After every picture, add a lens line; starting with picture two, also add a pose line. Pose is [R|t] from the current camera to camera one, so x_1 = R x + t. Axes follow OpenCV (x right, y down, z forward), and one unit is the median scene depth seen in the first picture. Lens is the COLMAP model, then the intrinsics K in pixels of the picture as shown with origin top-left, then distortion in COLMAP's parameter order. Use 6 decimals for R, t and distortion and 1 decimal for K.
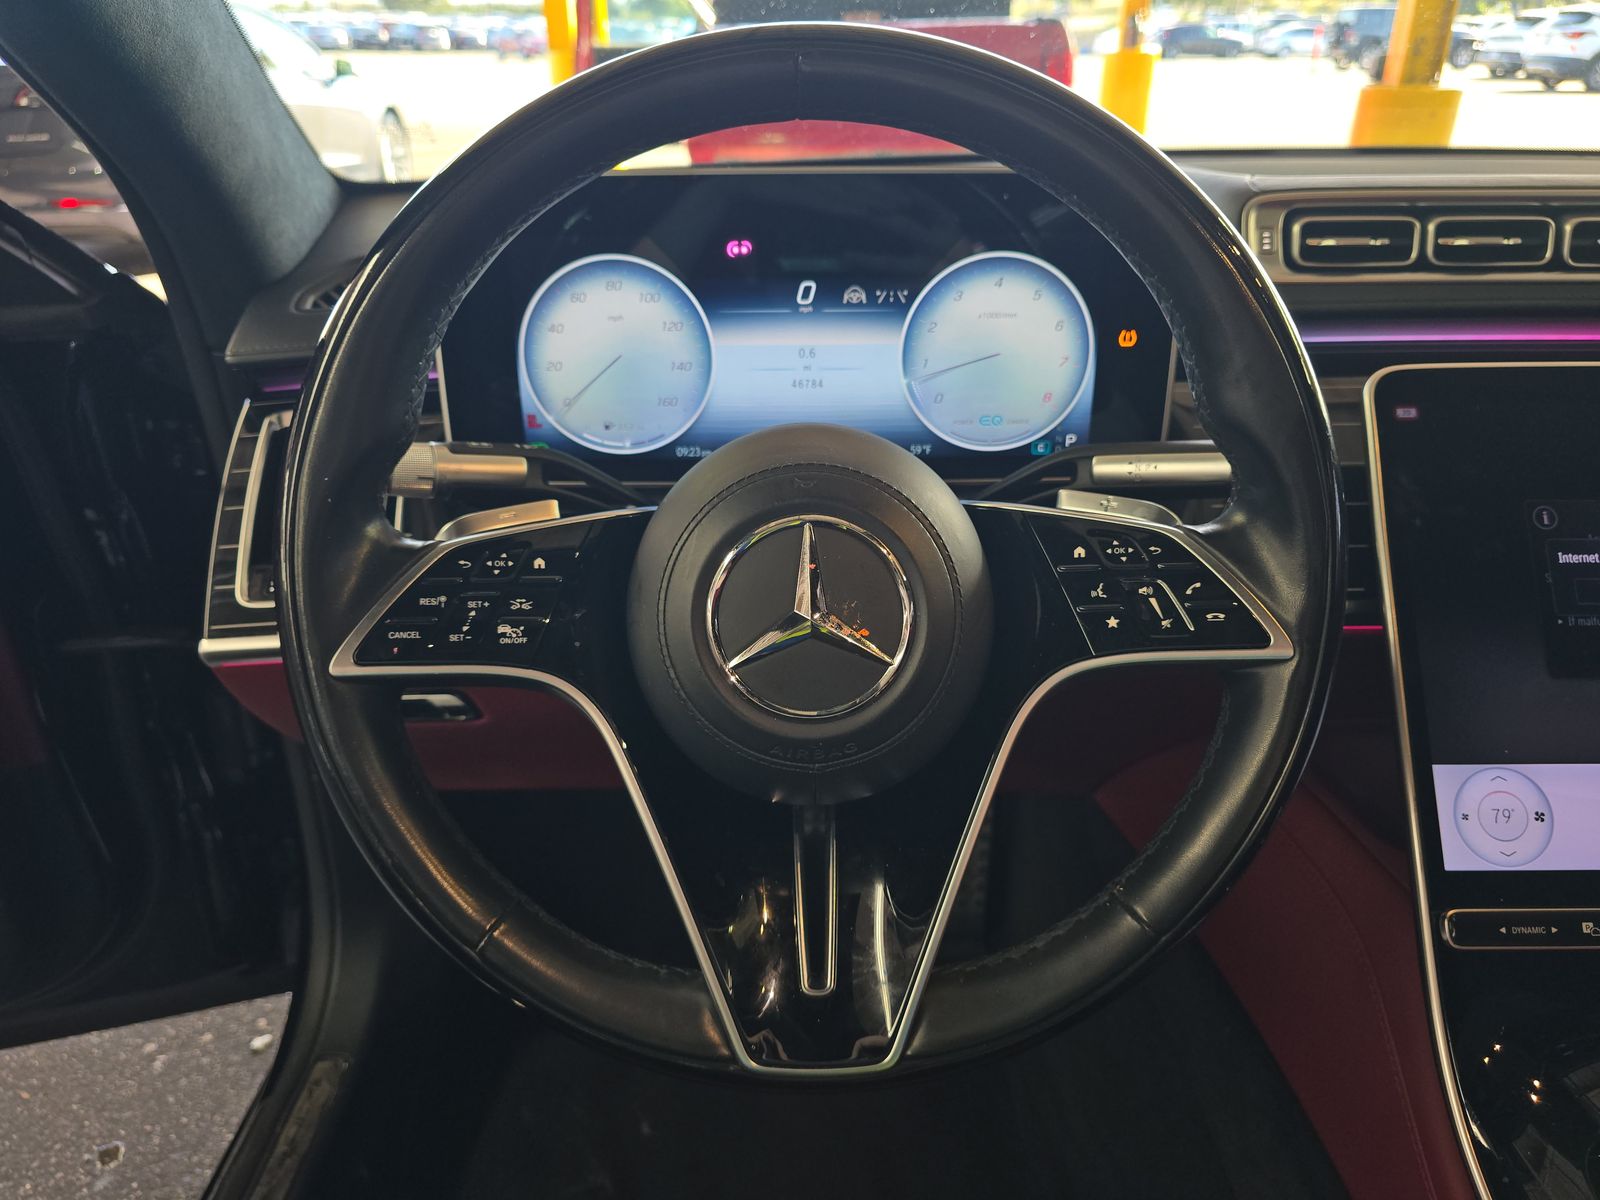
lens RADIAL K [[1066.0, 0, 788.1], [0, 1066.0, 599.4], [0, 0, 1]] dist [0.032196, -0.021710]
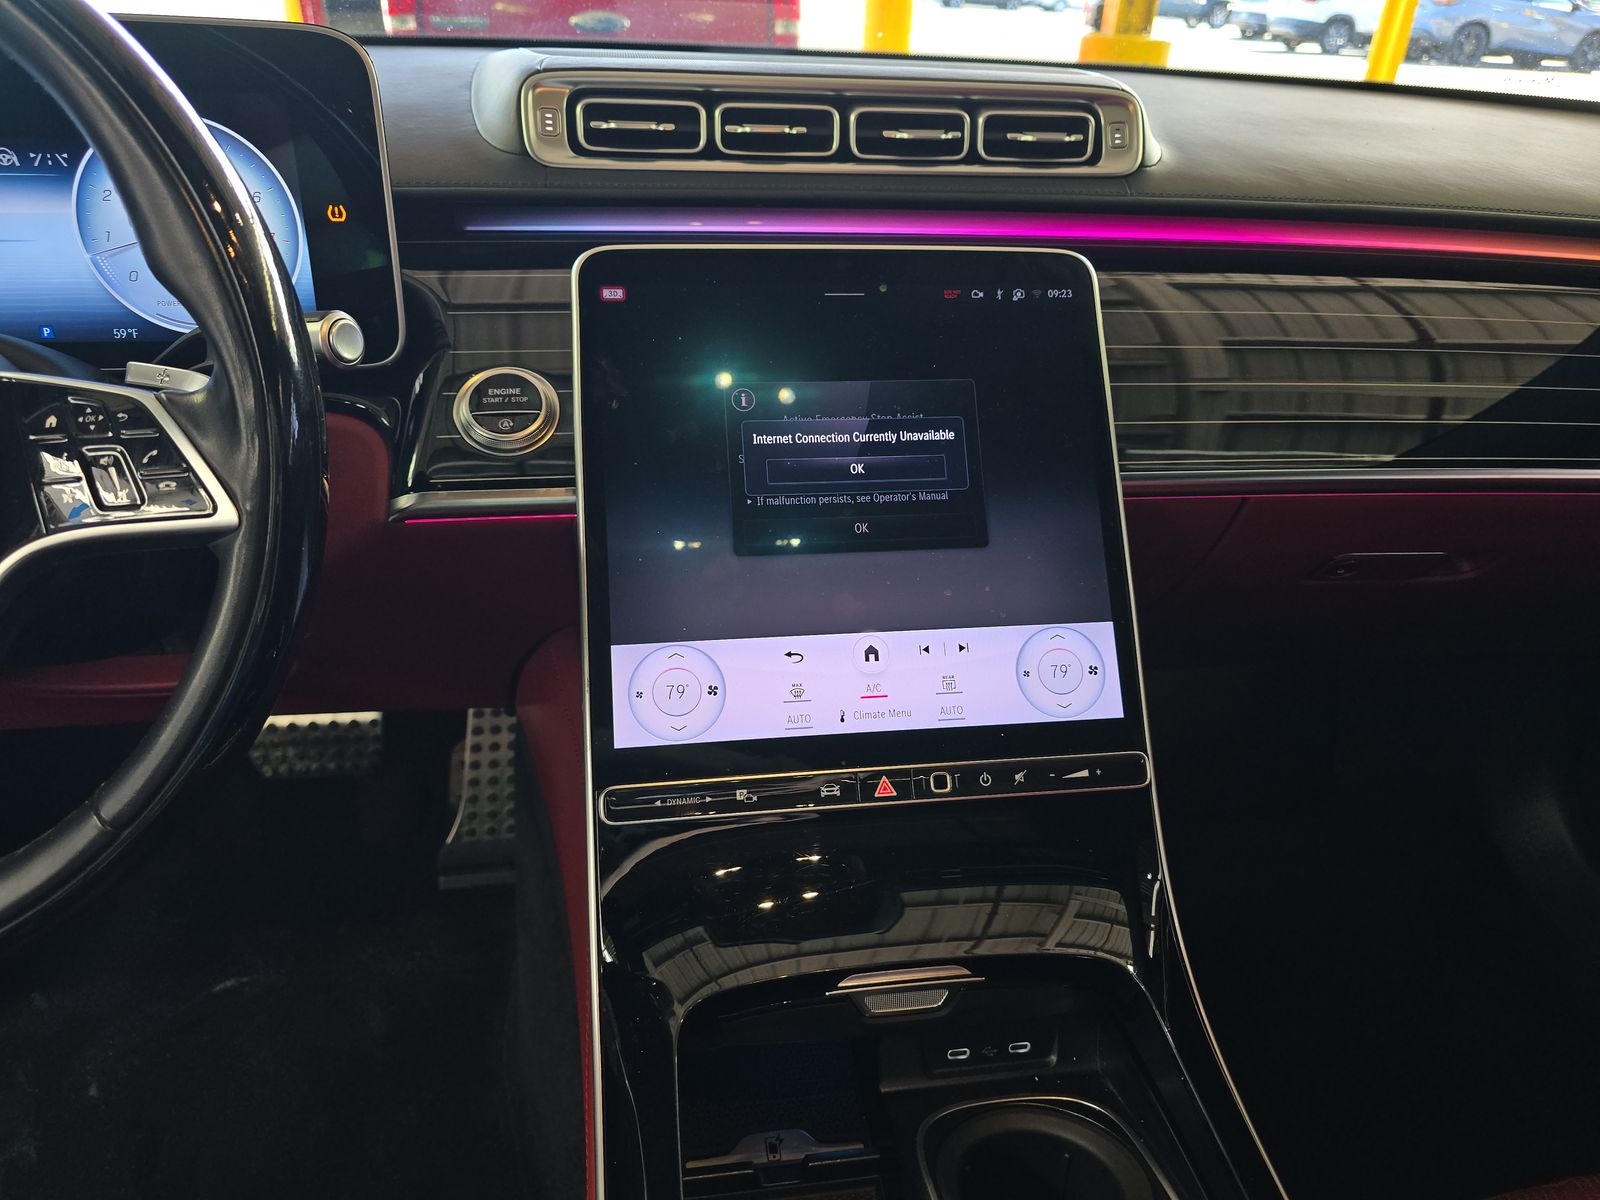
lens RADIAL K [[1066.0, 0, 745.4], [0, 1066.0, 608.1], [0, 0, 1]] dist [0.032196, -0.021710]
pose [[0.987862, -0.041955, 0.149561, 0.522212], [0.033739, 0.997801, 0.057058, 0.059658], [-0.151626, -0.051319, 0.987105, 0.001542]]
